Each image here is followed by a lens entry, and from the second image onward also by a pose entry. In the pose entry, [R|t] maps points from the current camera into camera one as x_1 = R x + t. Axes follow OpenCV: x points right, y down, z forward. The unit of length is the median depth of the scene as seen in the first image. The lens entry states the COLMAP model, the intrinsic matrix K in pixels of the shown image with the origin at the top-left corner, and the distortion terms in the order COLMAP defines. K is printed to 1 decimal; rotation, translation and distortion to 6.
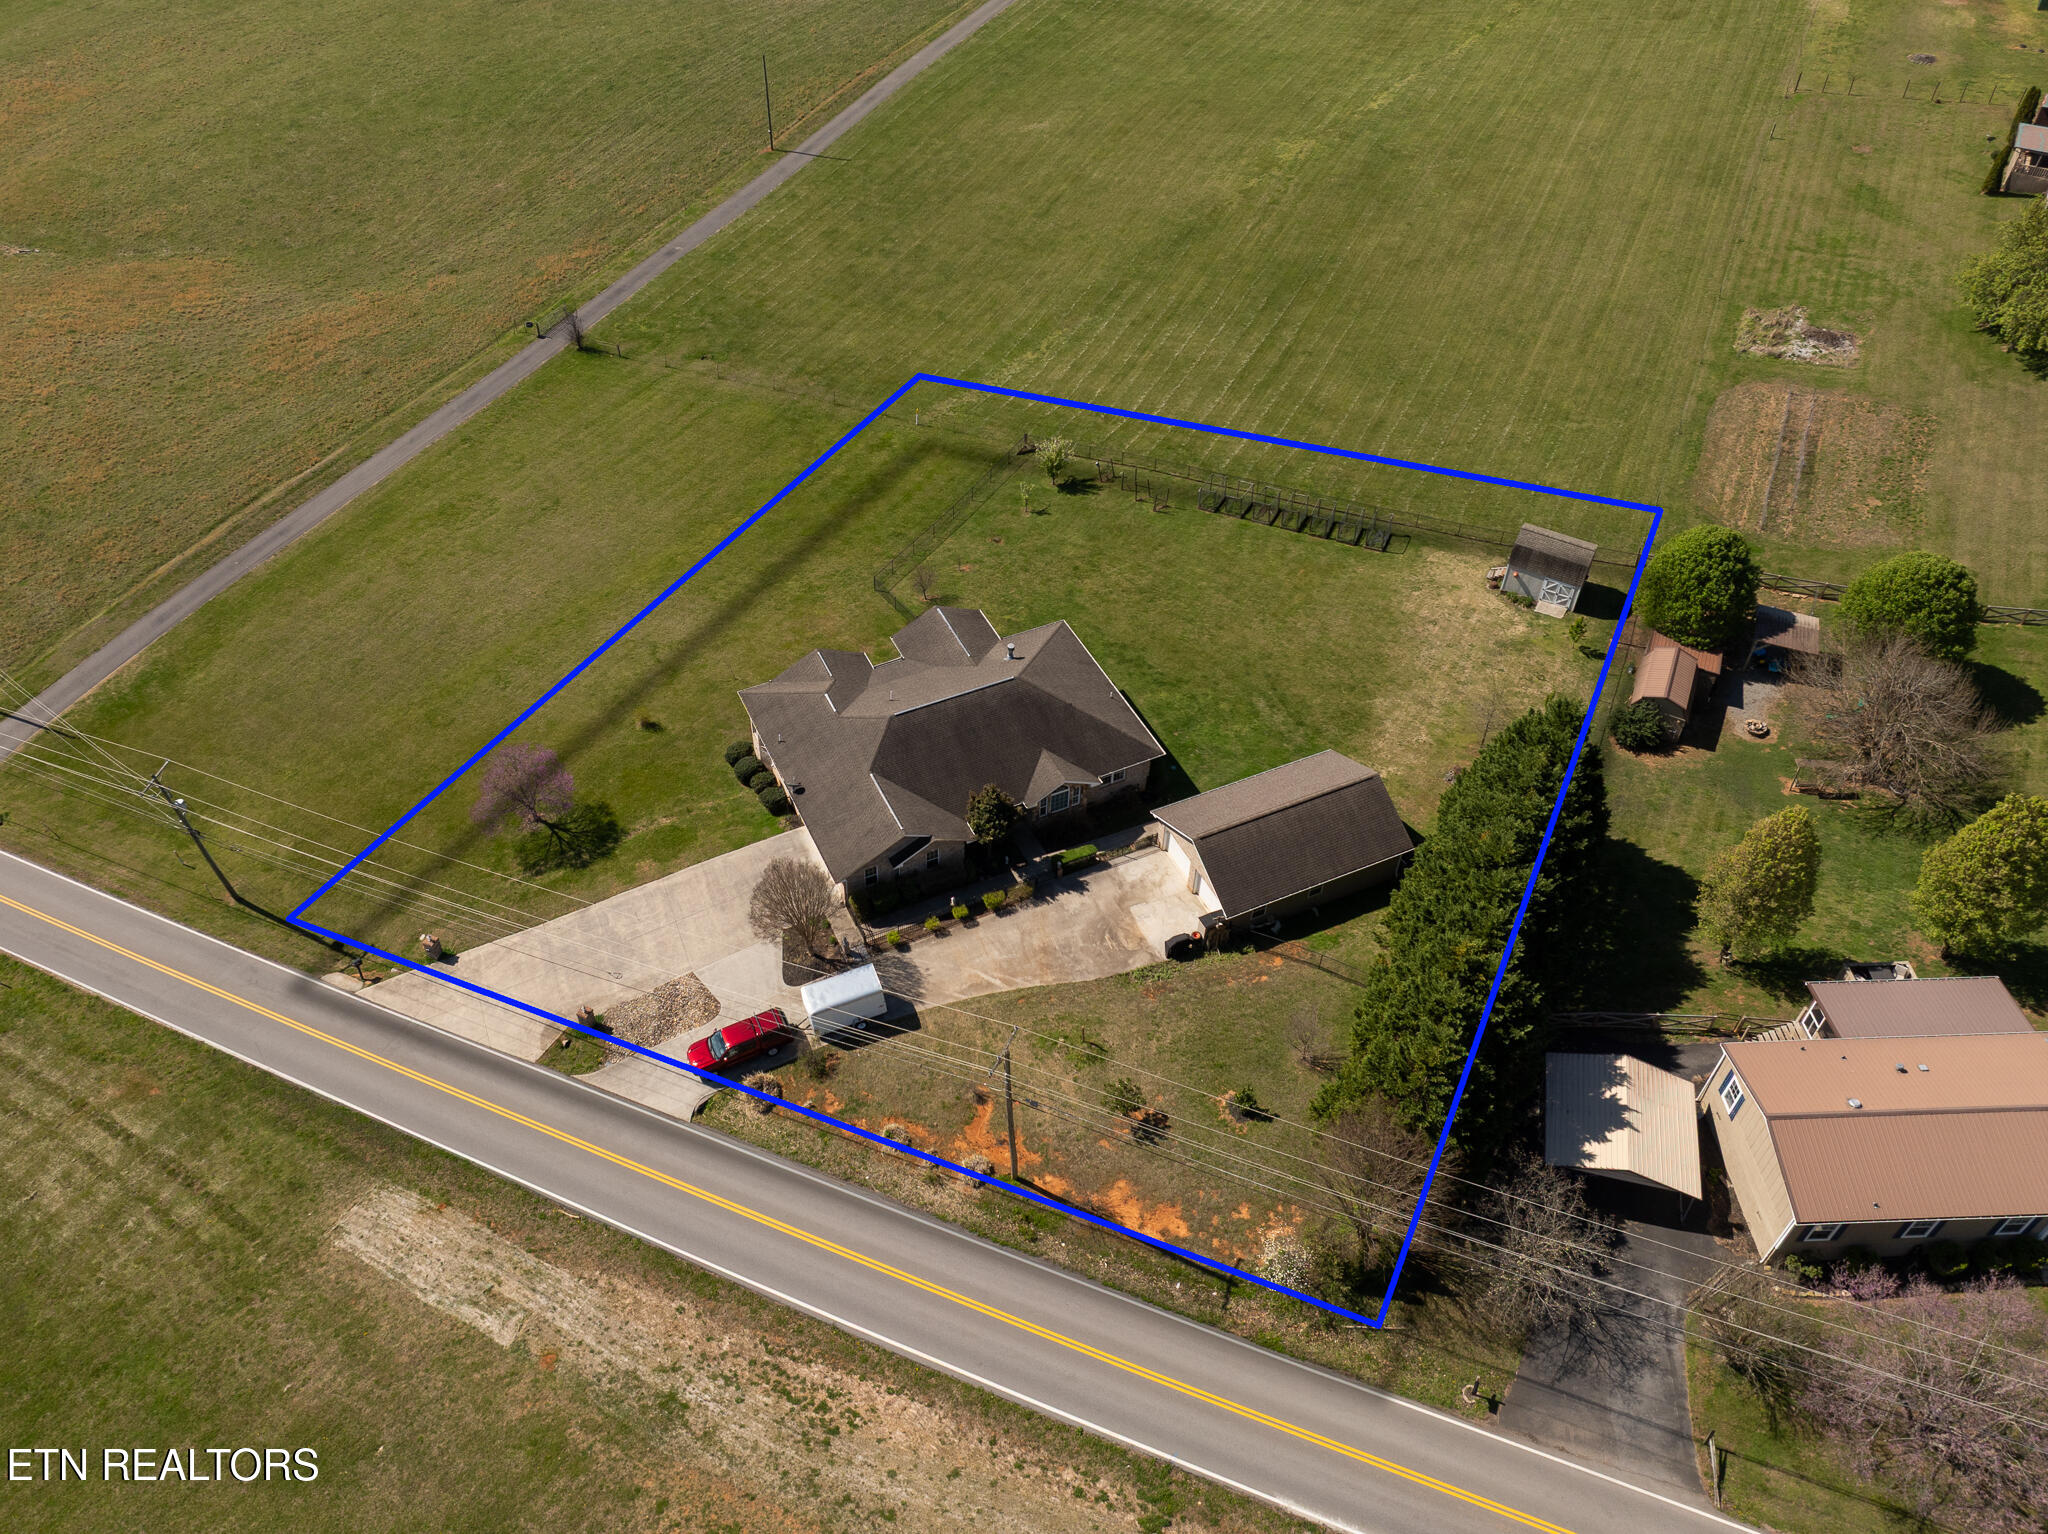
lens RADIAL K [[1580.2, 0, 936.9], [0, 1580.2, 682.6], [0, 0, 1]] dist [-0.003761, -0.083572]
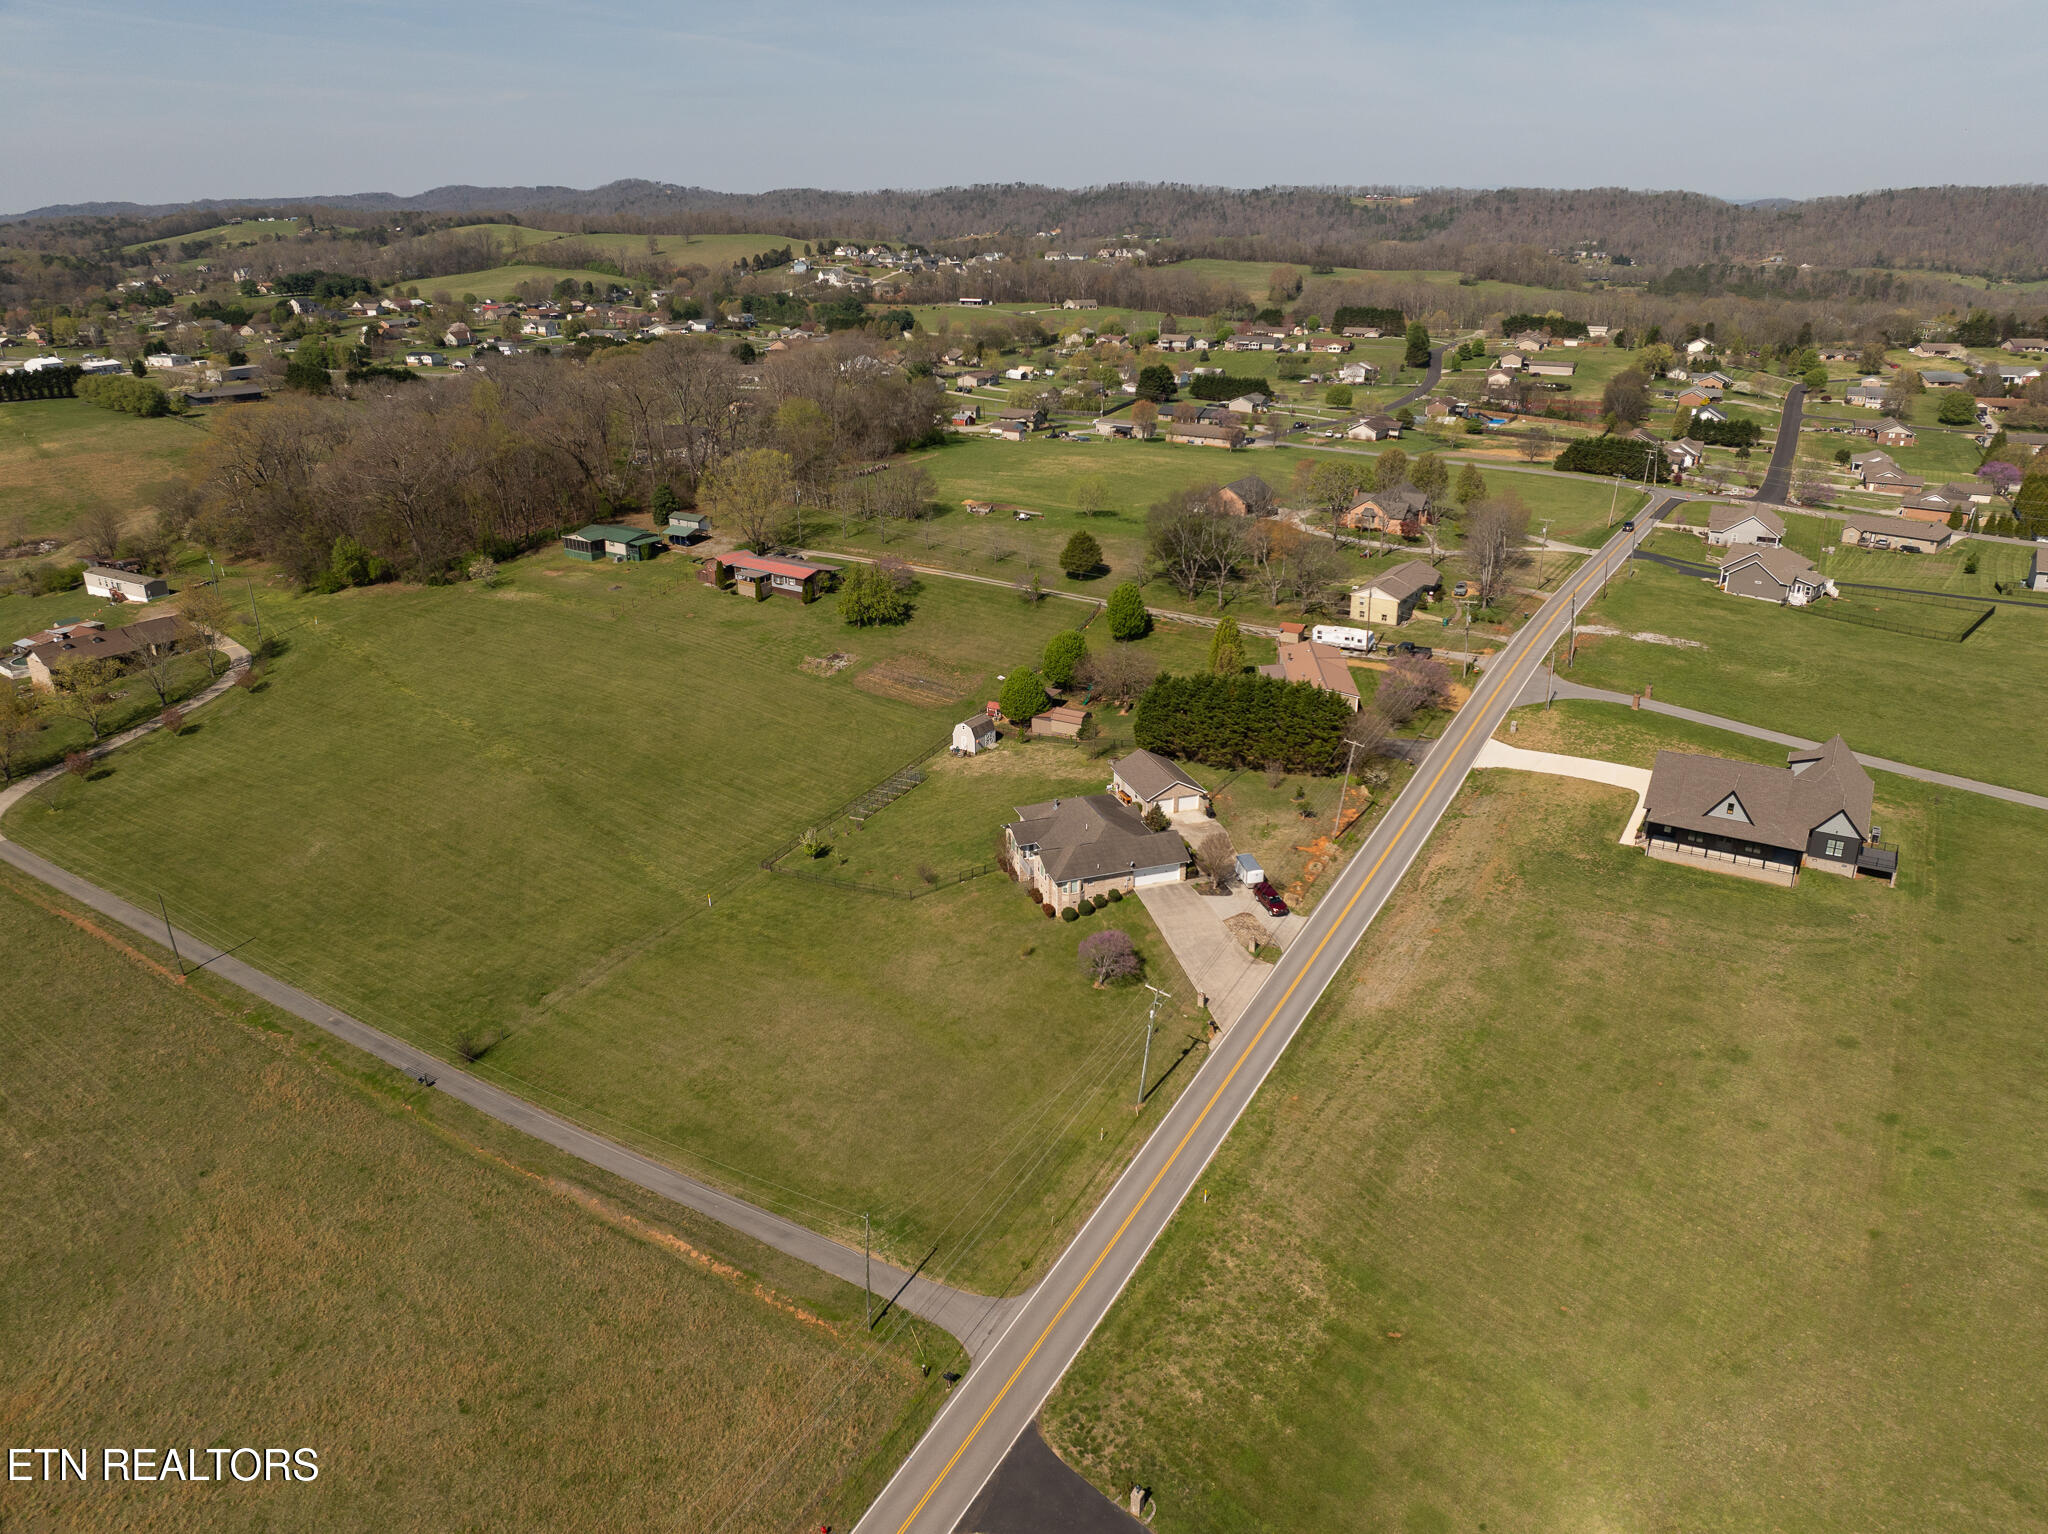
lens RADIAL K [[1447.0, 0, 1024.0], [0, 1447.0, 767.0], [0, 0, 1]] dist [-0.042810, 0.026030]
pose [[0.093802, -0.360937, 0.927861, -1.560152], [0.695986, 0.690183, 0.198119, -0.421343], [-0.711902, 0.627194, 0.315947, 0.416601]]
